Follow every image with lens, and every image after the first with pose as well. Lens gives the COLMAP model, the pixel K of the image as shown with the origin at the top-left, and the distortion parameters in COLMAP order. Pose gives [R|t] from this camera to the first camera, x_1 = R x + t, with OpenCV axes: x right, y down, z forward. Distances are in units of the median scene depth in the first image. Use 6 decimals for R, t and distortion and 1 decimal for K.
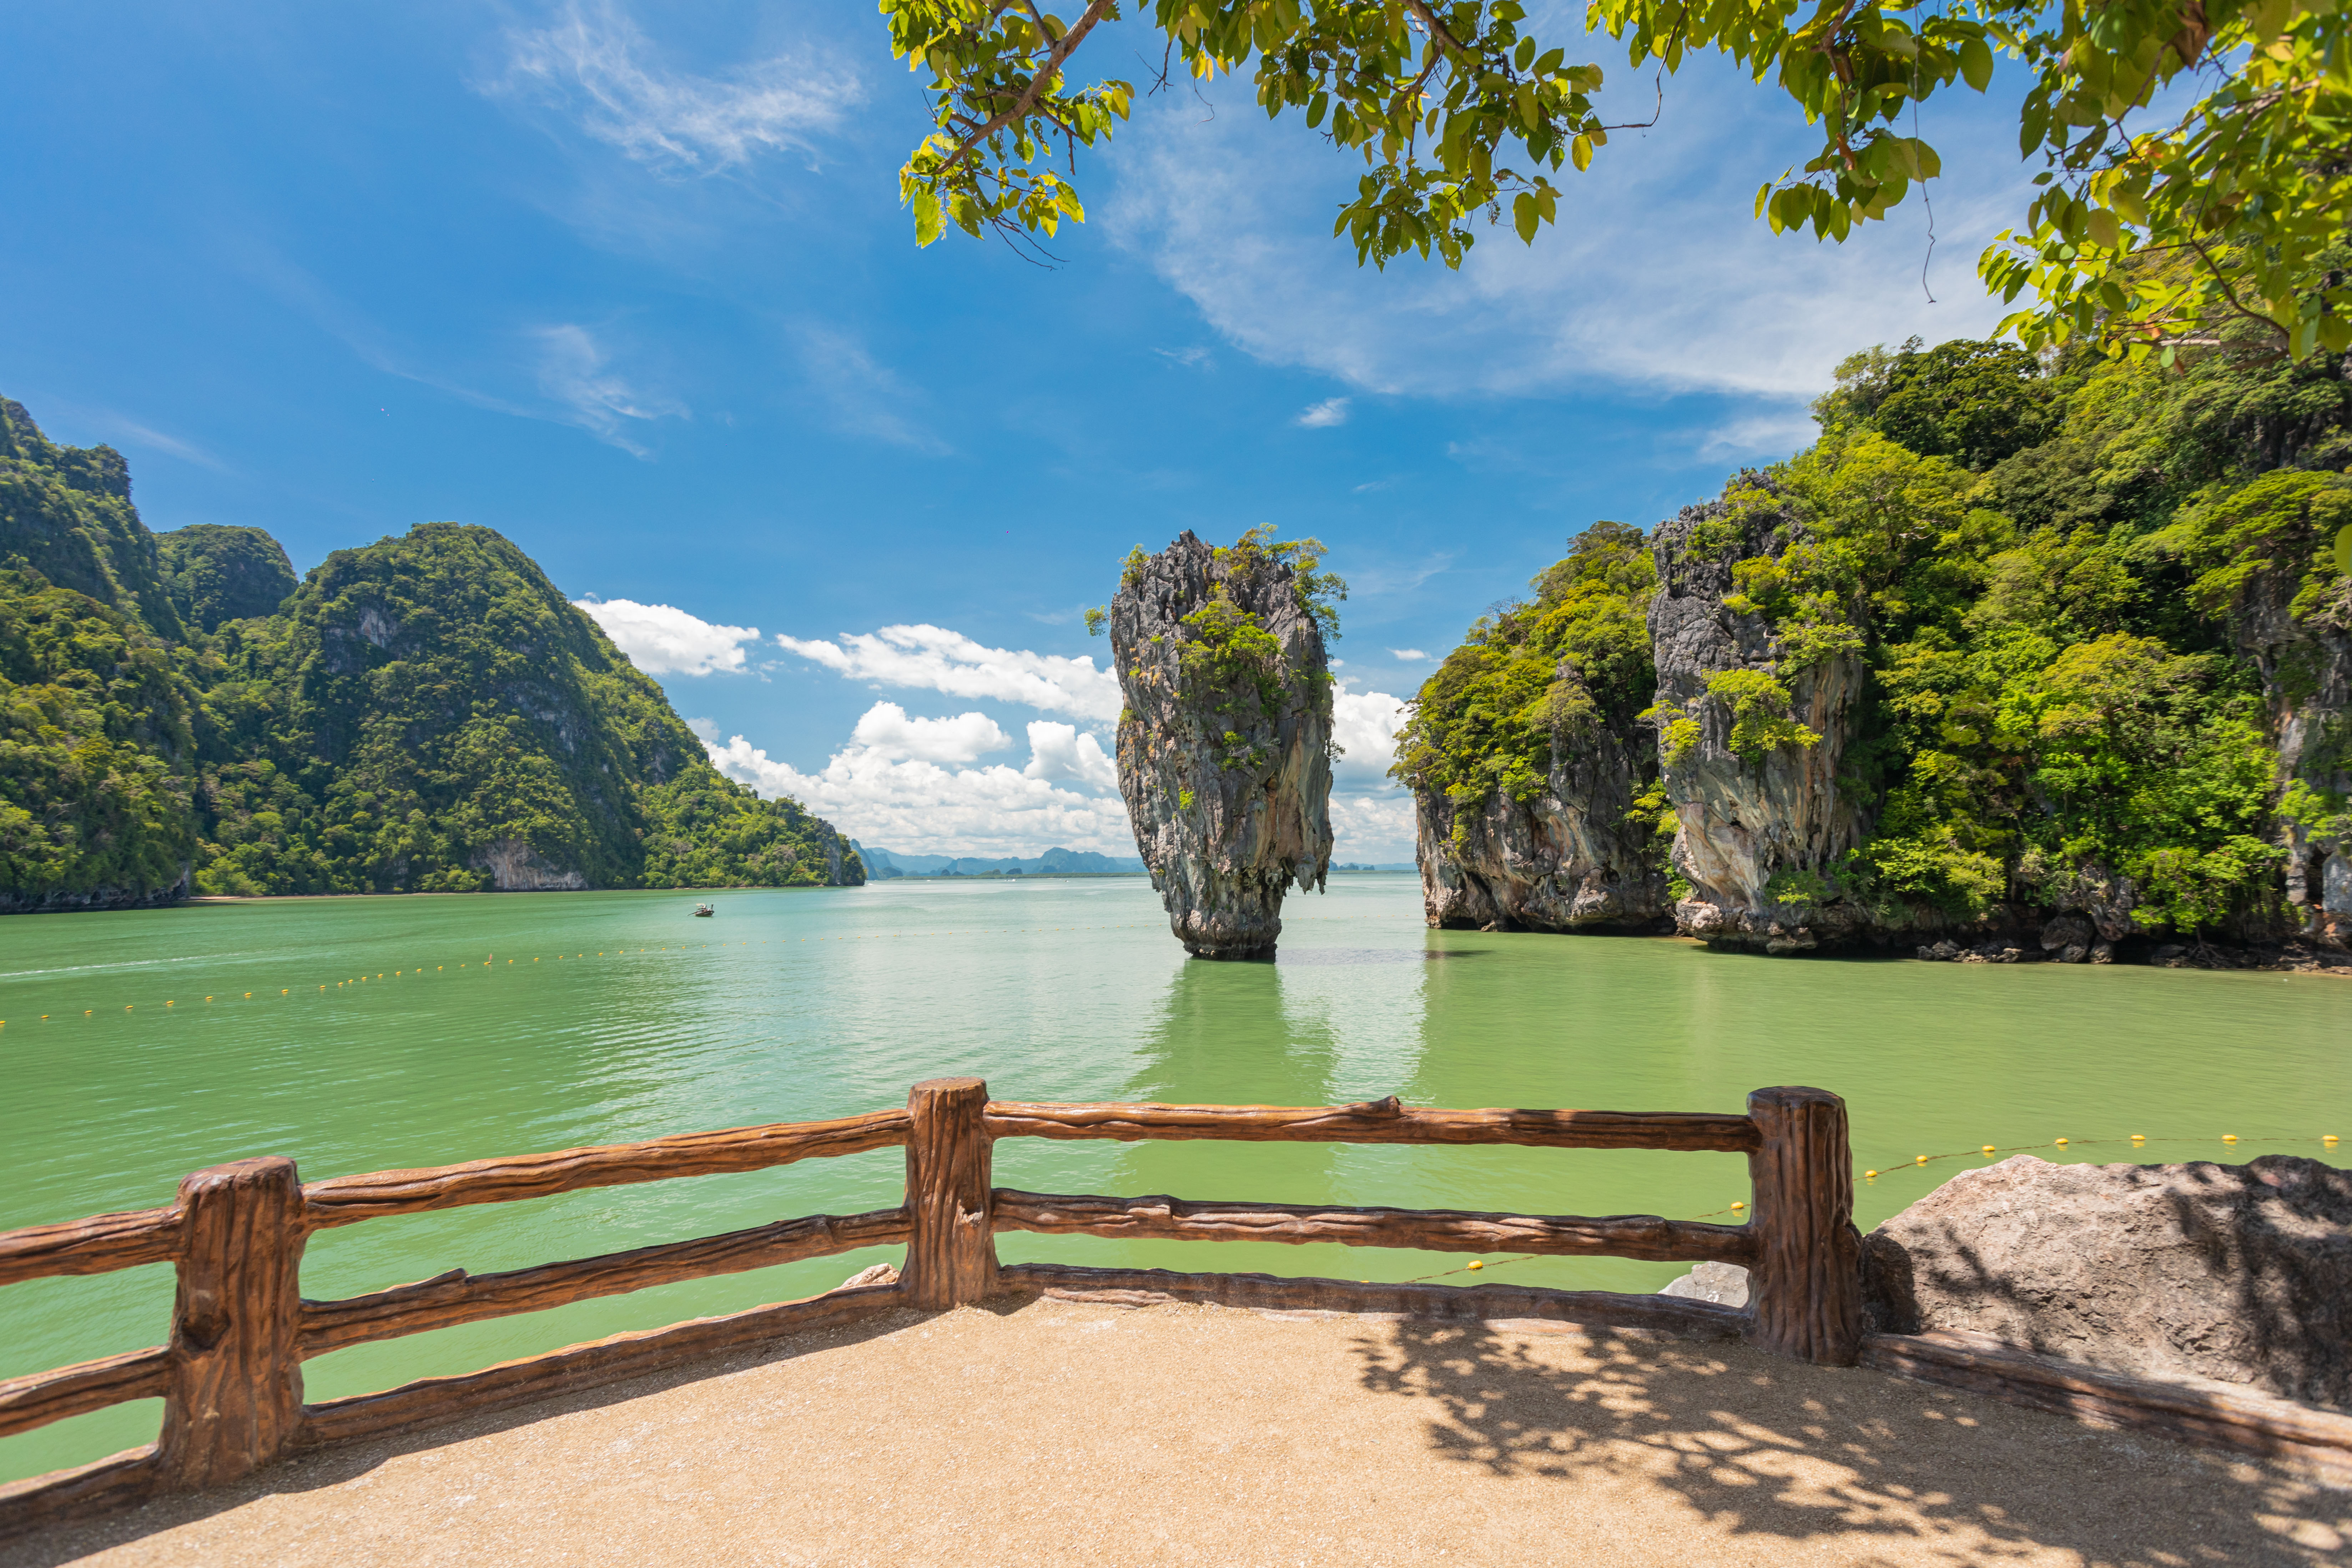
lens RADIAL K [[1104.1, 0, 1123.2], [0, 1104.1, 789.1], [0, 0, 1]] dist [-0.005910, 0.005896]
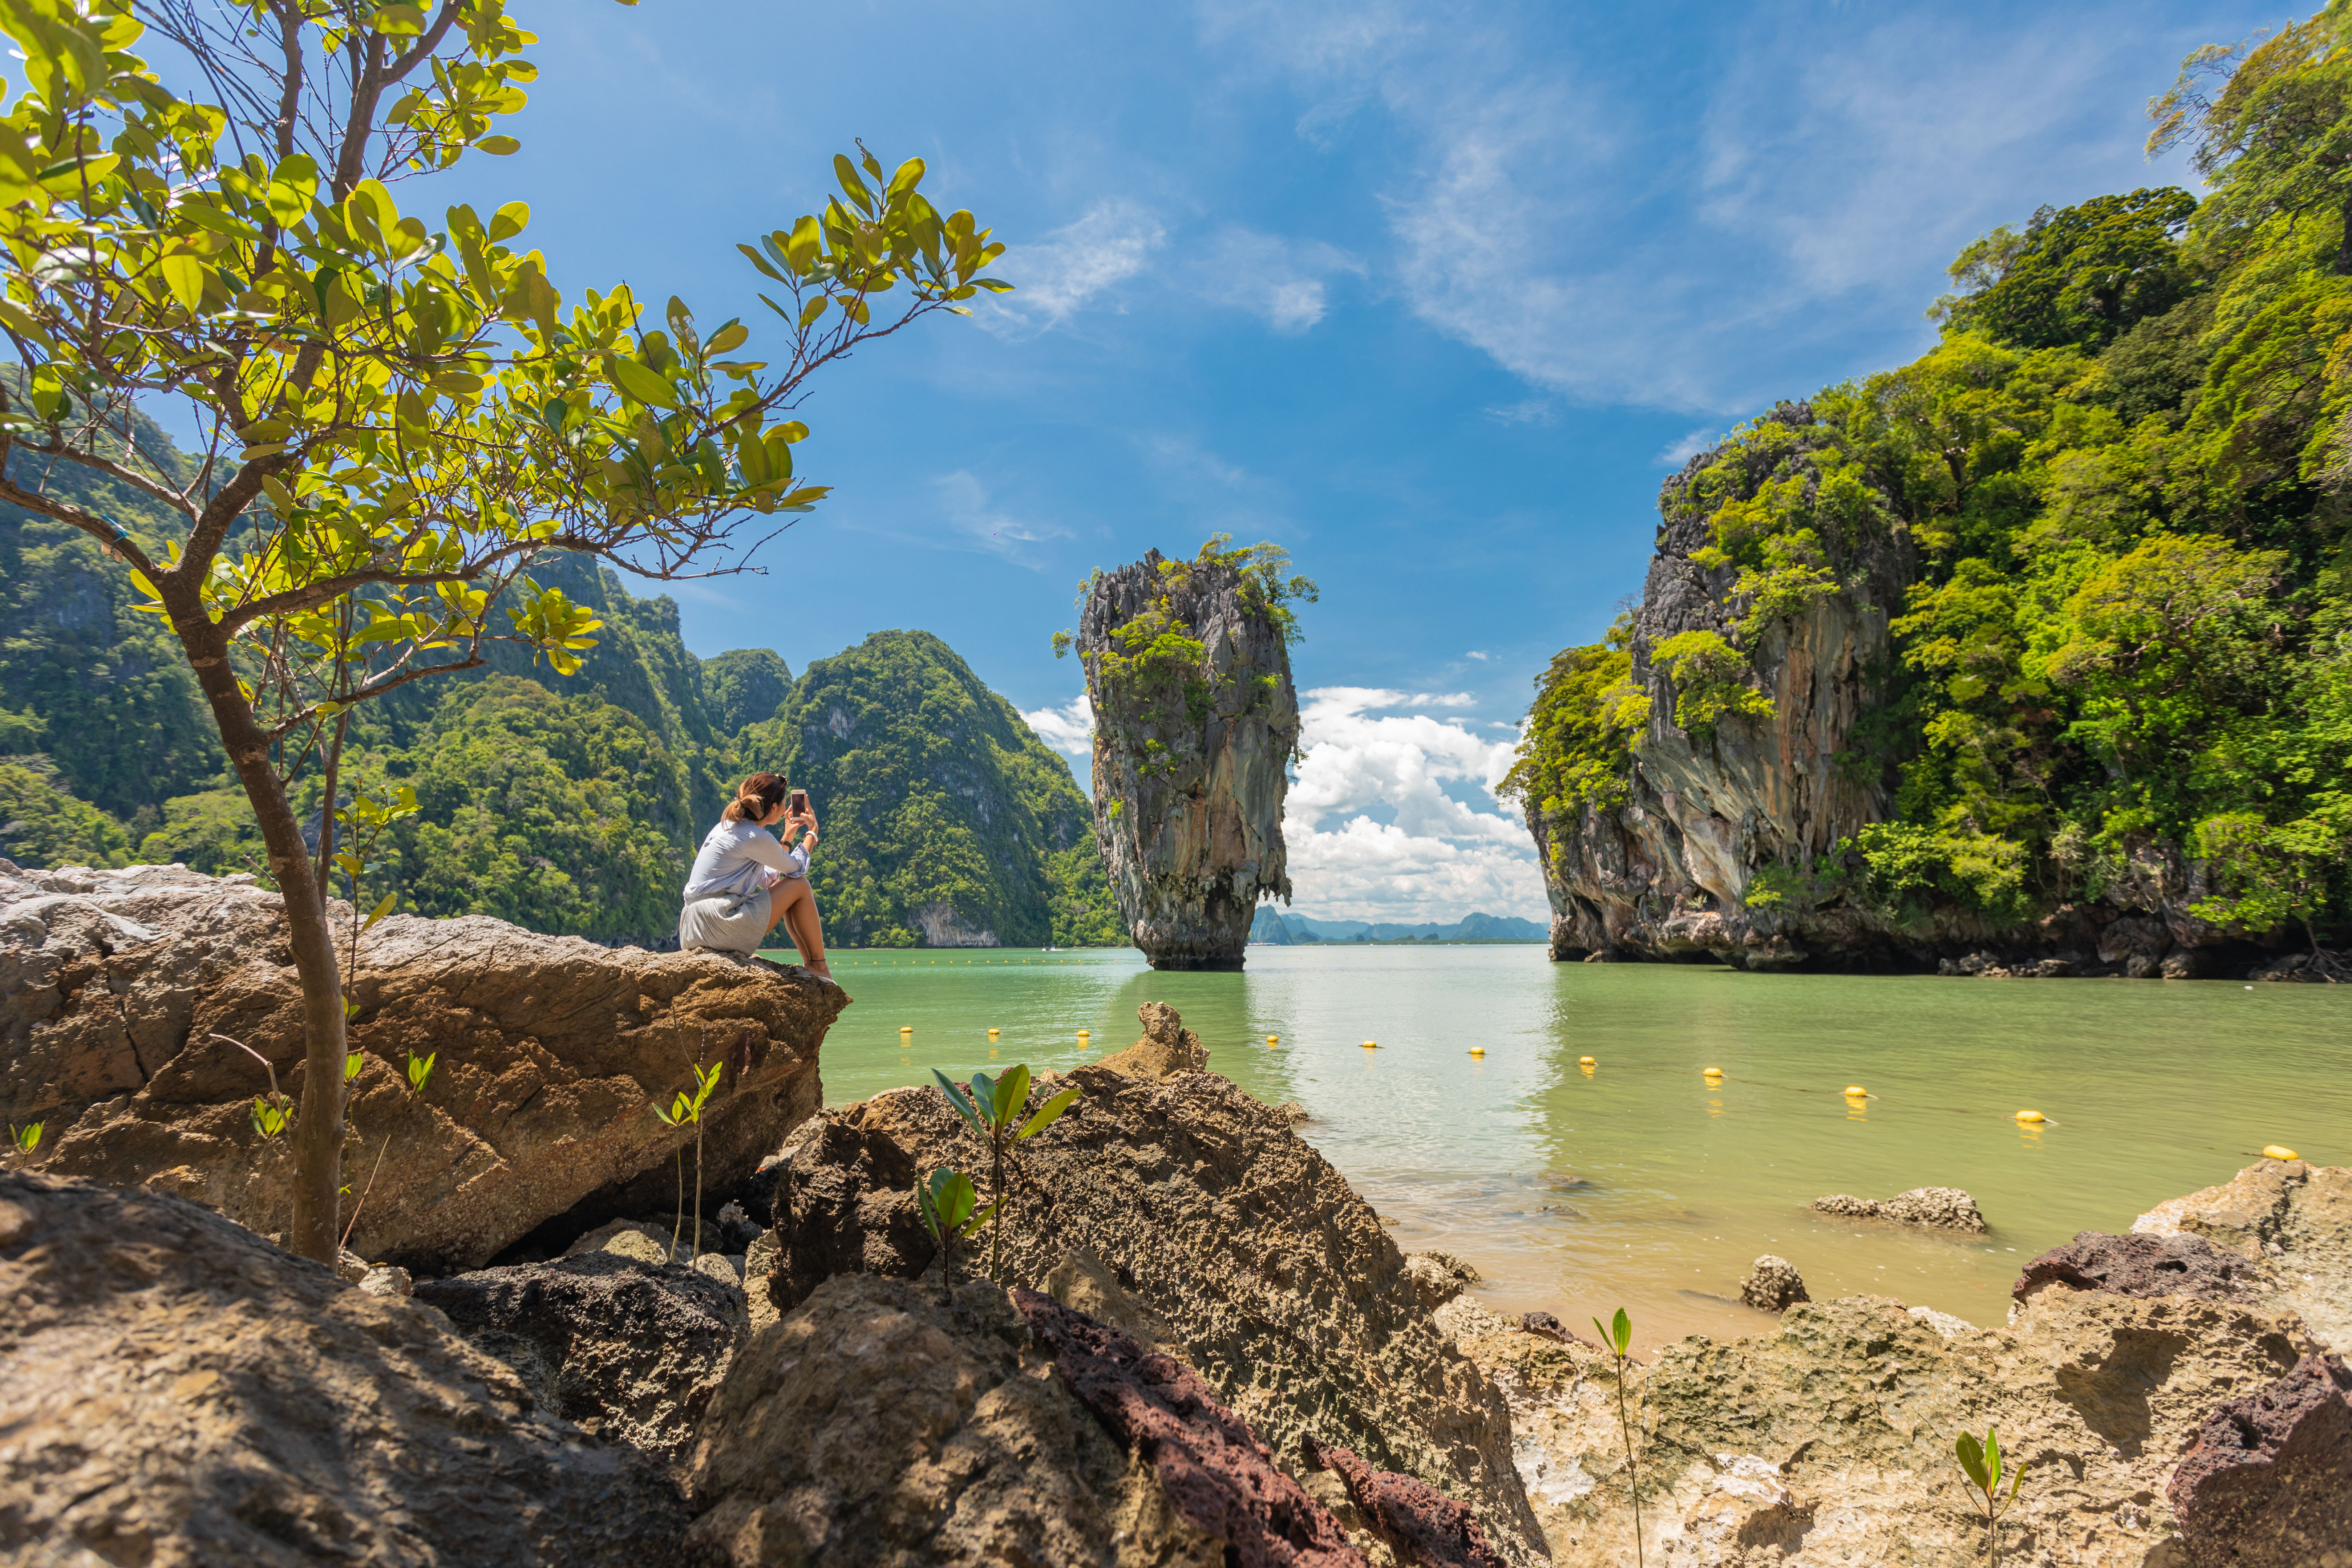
lens RADIAL K [[1104.1, 0, 1123.2], [0, 1104.1, 789.1], [0, 0, 1]] dist [-0.005910, 0.005896]
pose [[0.935101, -0.038862, -0.352244, 0.308200], [0.018390, 0.997951, -0.061280, 0.039733], [0.353904, 0.050825, 0.933900, 0.036573]]
